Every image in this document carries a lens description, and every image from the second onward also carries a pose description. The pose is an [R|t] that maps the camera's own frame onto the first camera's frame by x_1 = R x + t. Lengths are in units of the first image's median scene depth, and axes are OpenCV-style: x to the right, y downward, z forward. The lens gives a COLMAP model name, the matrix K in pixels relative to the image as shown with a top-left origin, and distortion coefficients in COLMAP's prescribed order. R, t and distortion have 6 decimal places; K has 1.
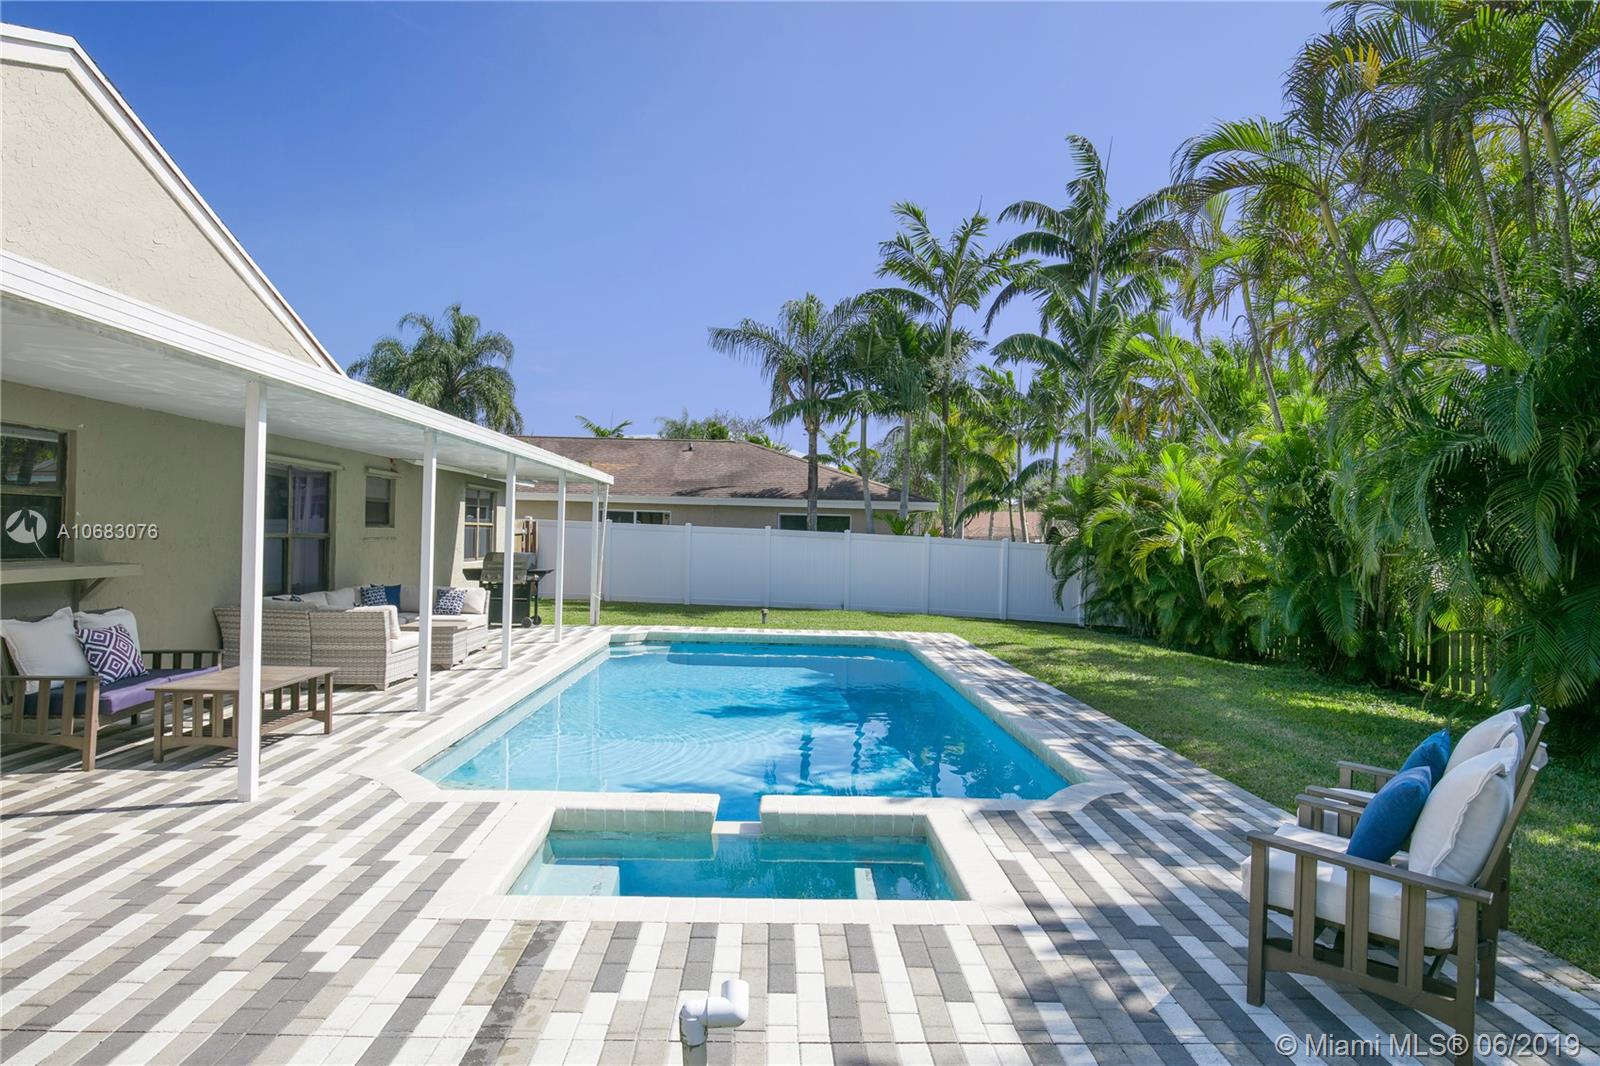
lens RADIAL K [[964.0, 0, 800.0], [0, 964.0, 533.0], [0, 0, 1]] dist [0.000709, -0.000111]
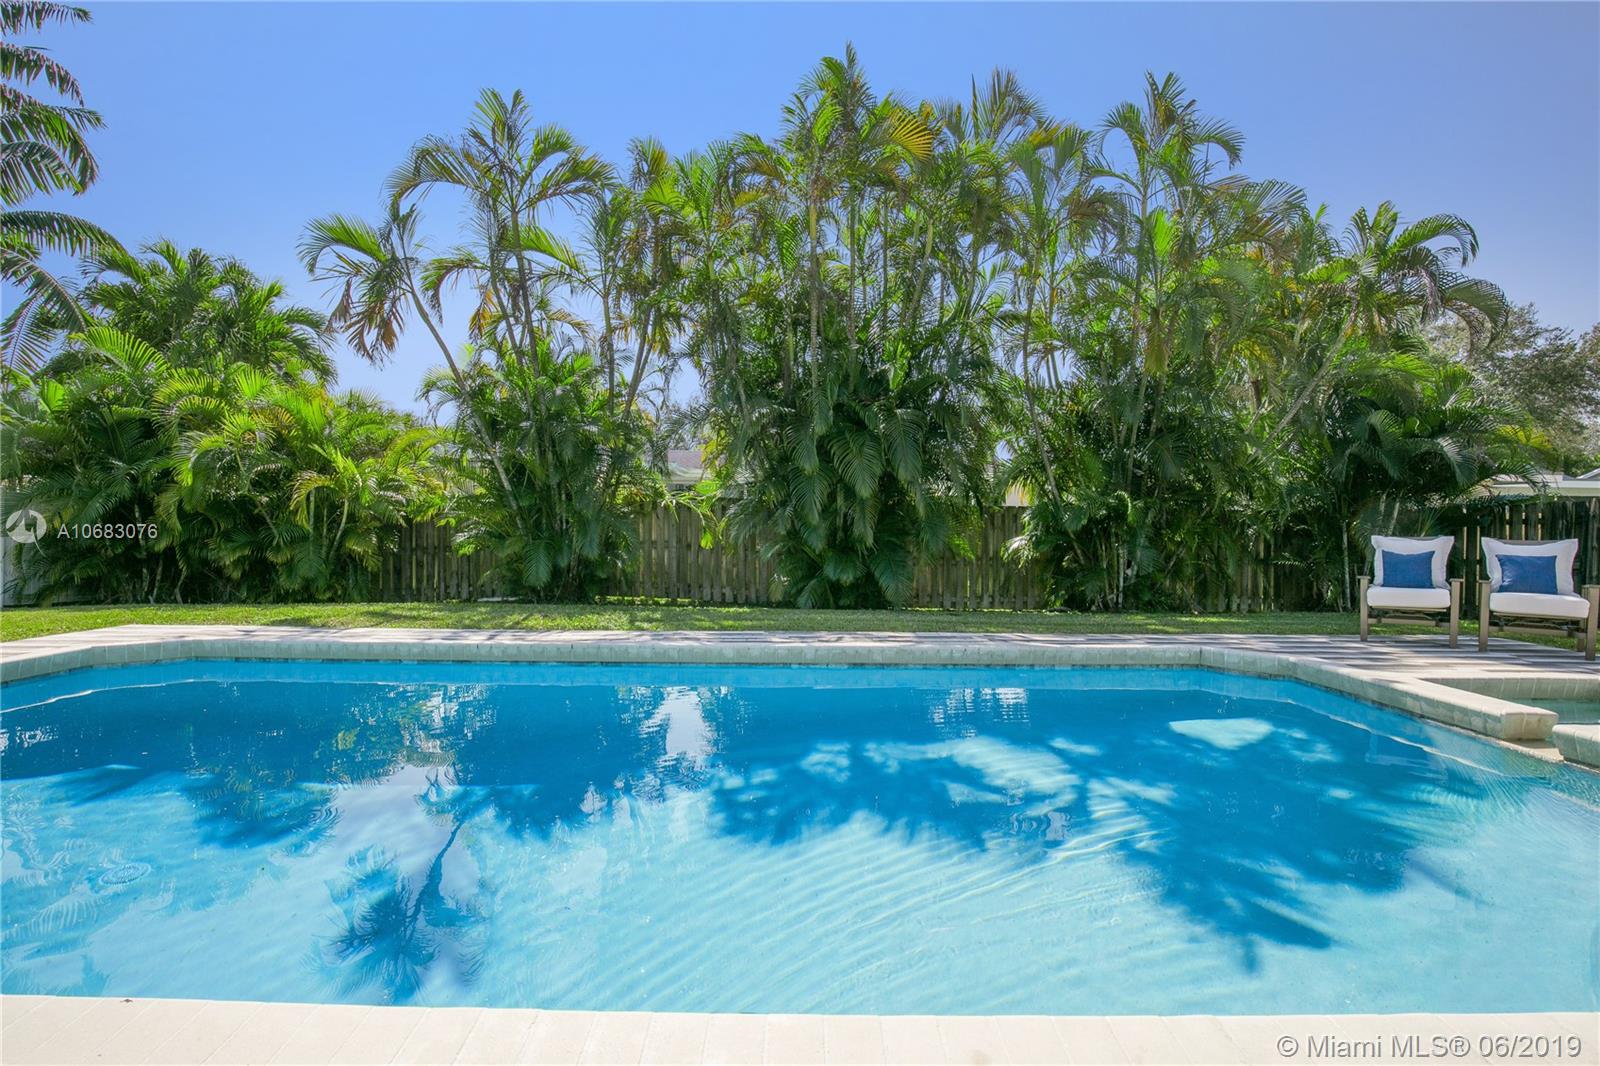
lens RADIAL K [[738.7, 0, 800.0], [0, 738.7, 533.0], [0, 0, 1]] dist [-0.043323, 0.009898]
pose [[0.014454, -0.033001, 0.999351, -0.622304], [-0.007855, 0.999421, 0.033117, 0.077207], [-0.999865, -0.008328, 0.014186, 1.430228]]
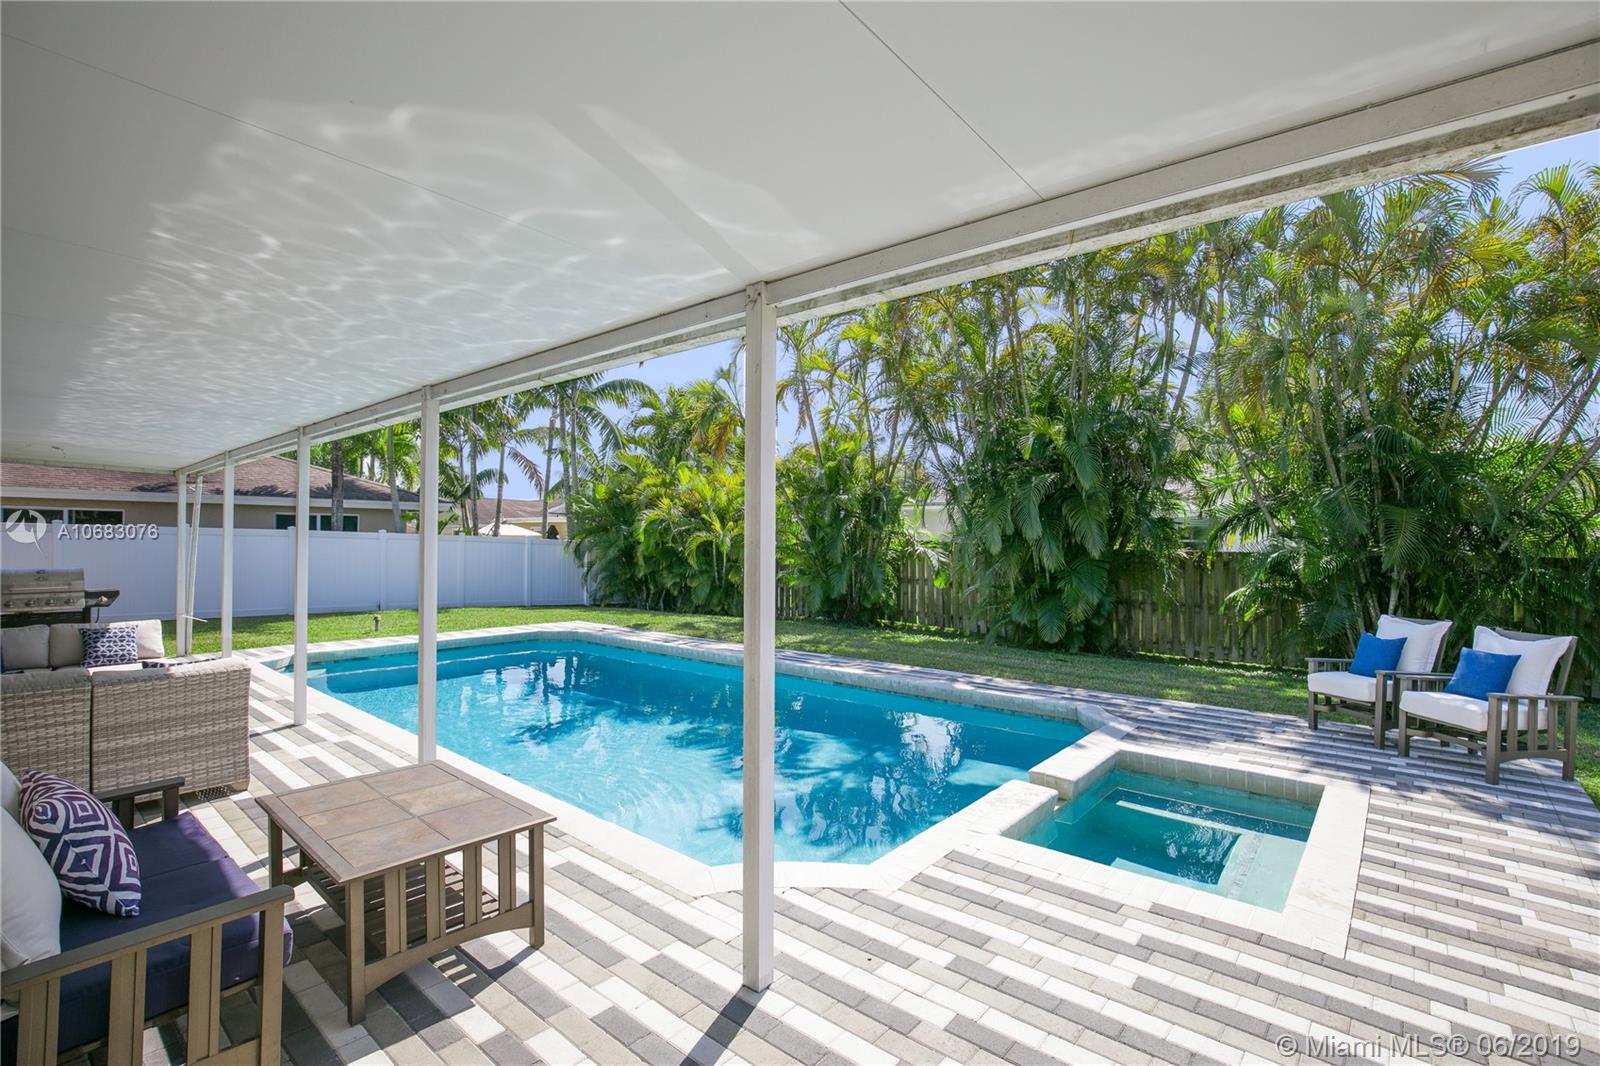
lens RADIAL K [[738.7, 0, 800.0], [0, 738.7, 533.0], [0, 0, 1]] dist [-0.043323, 0.009898]
pose [[0.663761, -0.014561, 0.747803, -0.750745], [0.009454, 0.999894, 0.011078, -0.013858], [-0.747885, -0.000284, 0.663828, 0.559262]]
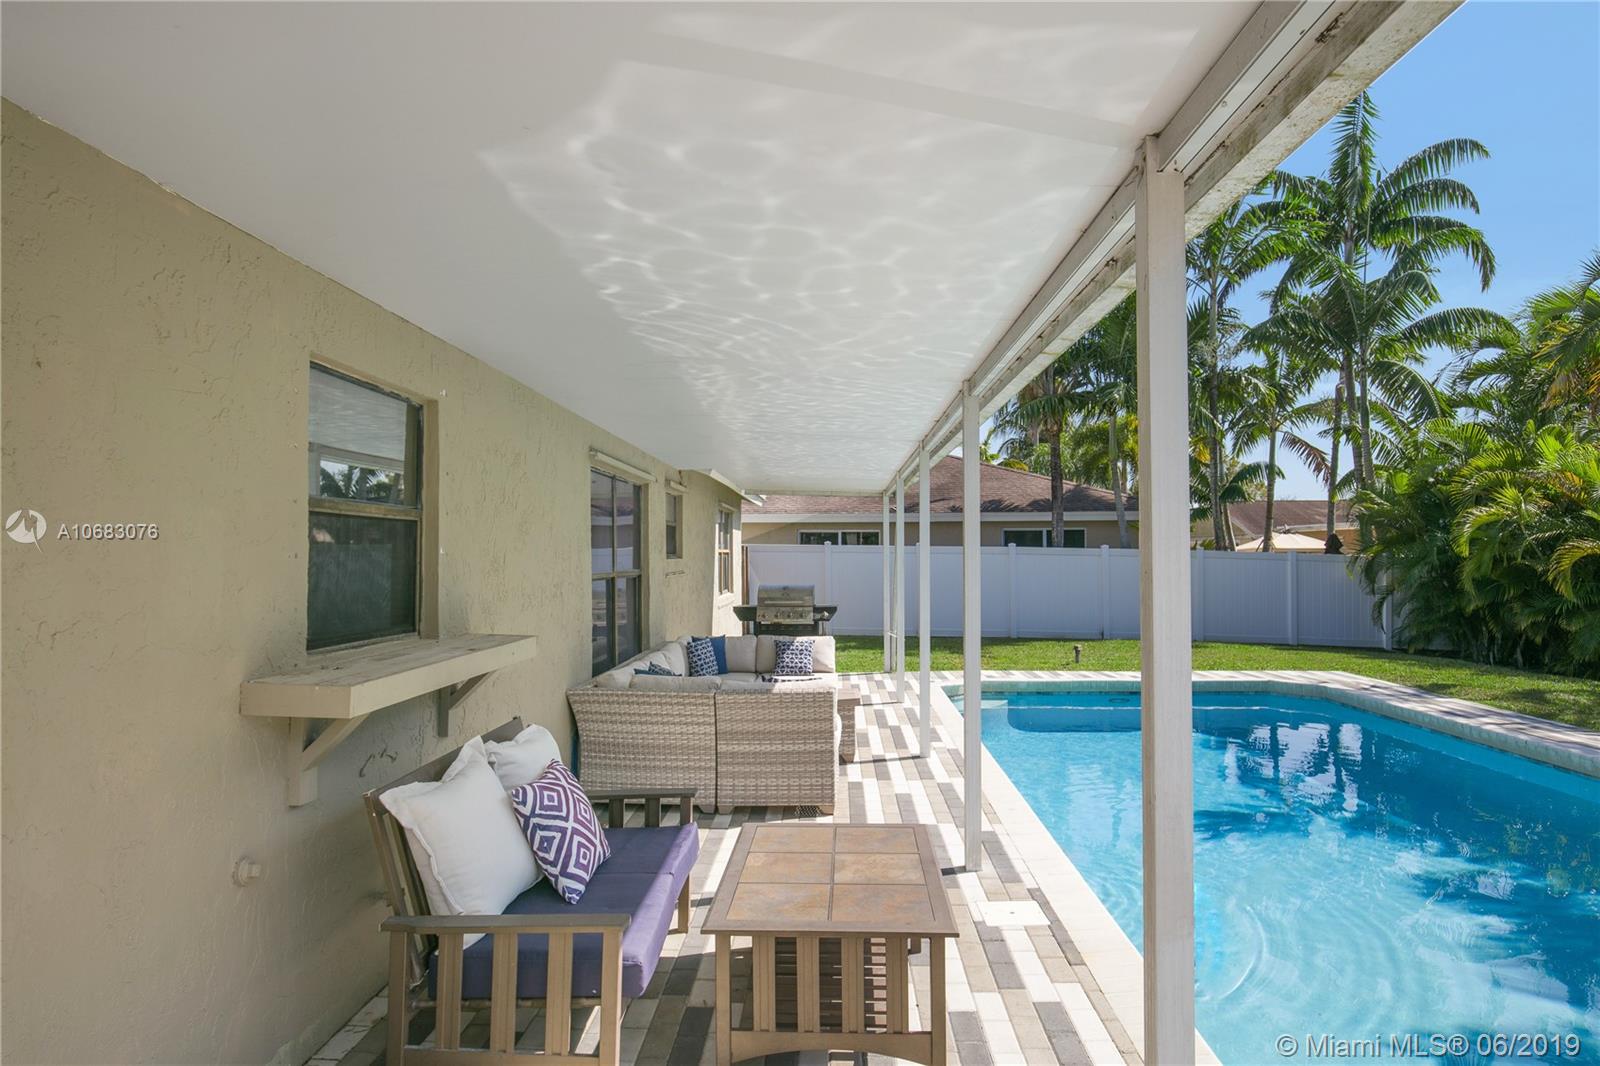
lens RADIAL K [[920.5, 0, 802.7], [0, 920.5, 540.0], [0, 0, 1]] dist [-0.009756, -0.000659]
pose [[0.997975, -0.030679, -0.055727, -0.568815], [0.029954, 0.999456, -0.013807, -0.014466], [0.056120, 0.012110, 0.998351, 0.537726]]
